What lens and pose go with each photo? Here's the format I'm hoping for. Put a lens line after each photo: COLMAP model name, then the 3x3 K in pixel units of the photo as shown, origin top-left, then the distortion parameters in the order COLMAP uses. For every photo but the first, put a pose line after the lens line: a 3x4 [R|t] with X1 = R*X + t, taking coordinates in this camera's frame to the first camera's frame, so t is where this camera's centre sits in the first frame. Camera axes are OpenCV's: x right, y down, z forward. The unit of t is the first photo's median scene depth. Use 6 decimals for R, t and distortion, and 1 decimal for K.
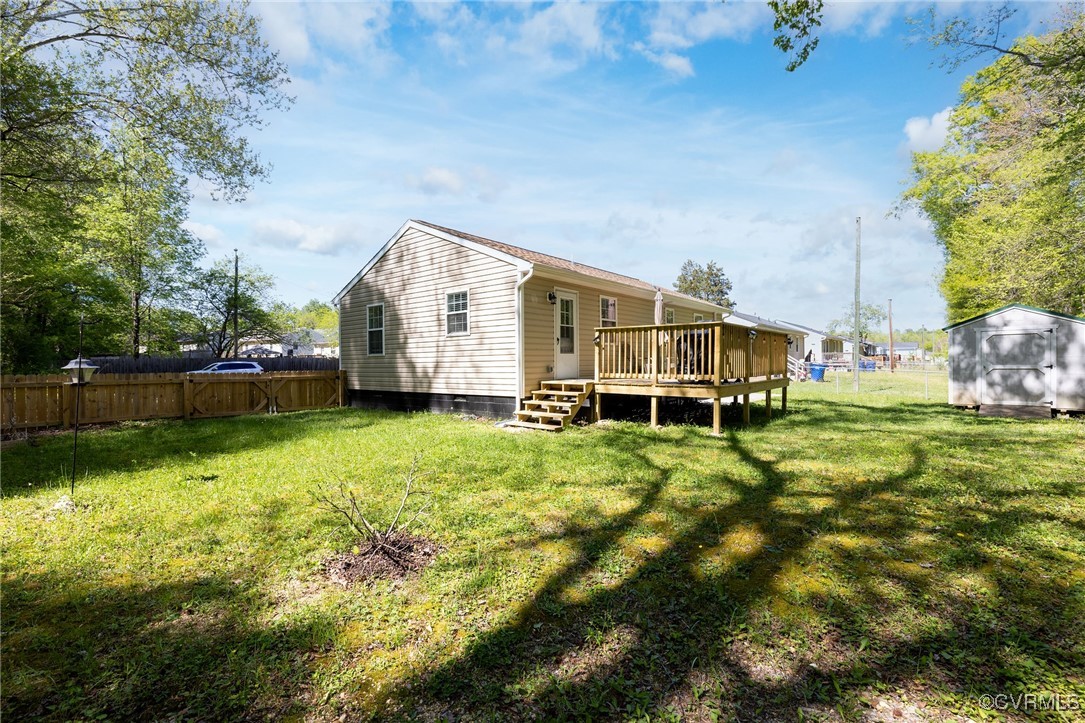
lens RADIAL K [[457.0, 0, 521.2], [0, 457.0, 363.6], [0, 0, 1]] dist [-0.002041, -0.000246]
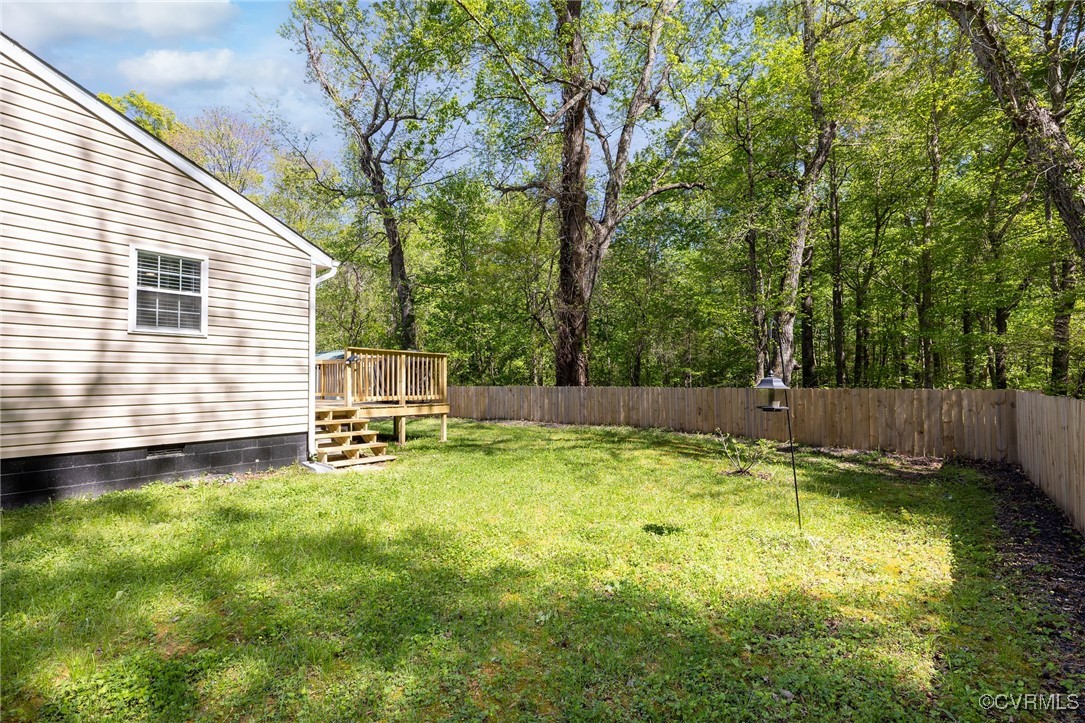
lens RADIAL K [[529.2, 0, 542.5], [0, 529.2, 361.5], [0, 0, 1]] dist [0.000293, 0.000036]
pose [[-0.102678, 0.048142, 0.993549, -0.809233], [0.012984, 0.998808, -0.047055, 0.005597], [-0.994630, 0.008069, -0.103180, 0.635225]]
